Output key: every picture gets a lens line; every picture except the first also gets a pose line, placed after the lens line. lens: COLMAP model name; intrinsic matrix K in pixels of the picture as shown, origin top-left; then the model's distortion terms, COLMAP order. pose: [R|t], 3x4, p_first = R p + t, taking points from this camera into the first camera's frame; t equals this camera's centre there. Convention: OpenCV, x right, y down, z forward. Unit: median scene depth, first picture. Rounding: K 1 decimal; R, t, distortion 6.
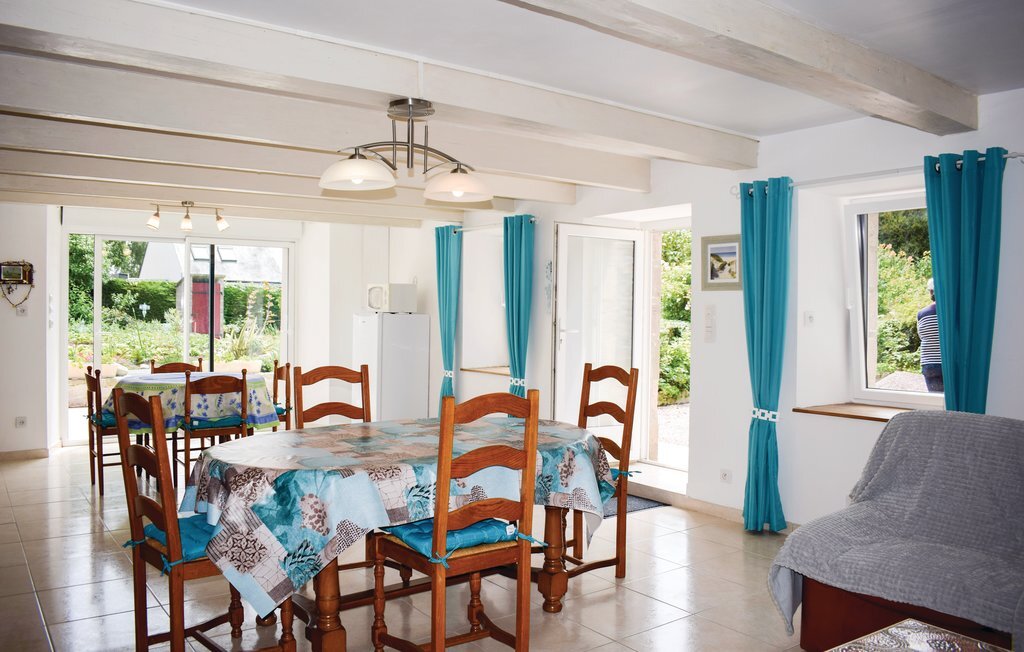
lens RADIAL K [[809.0, 0, 512.2], [0, 809.0, 312.9], [0, 0, 1]] dist [-0.077191, -0.001267]
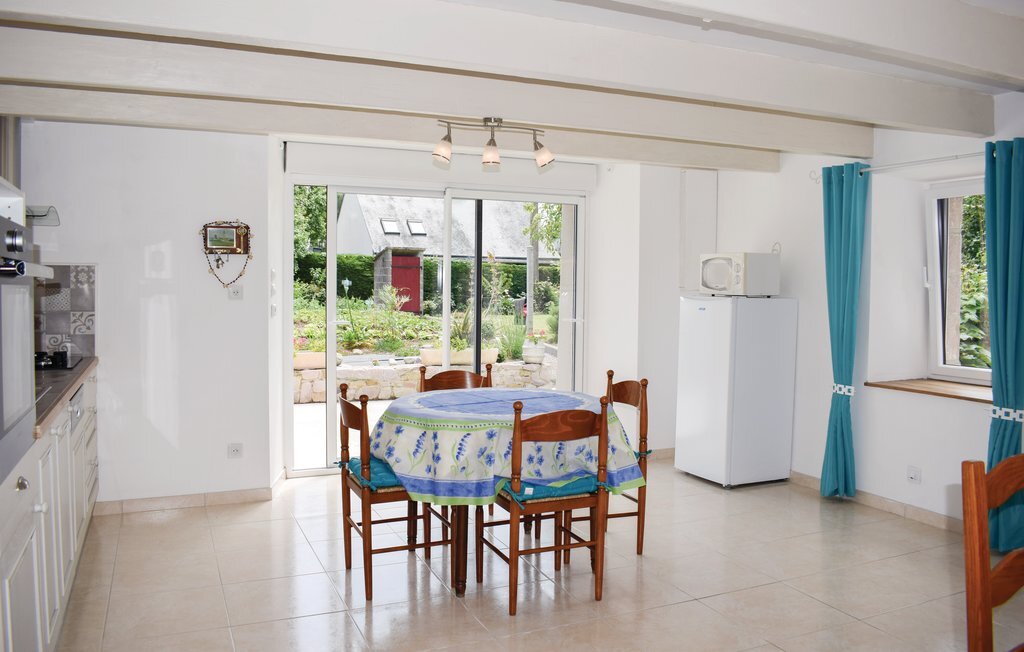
lens RADIAL K [[806.5, 0, 516.3], [0, 806.5, 310.9], [0, 0, 1]] dist [-0.088114, 0.005278]
pose [[0.980074, 0.009641, -0.198401, -0.234265], [-0.003868, 0.999558, 0.029464, -0.007724], [0.198597, -0.028109, 0.979678, 0.346503]]
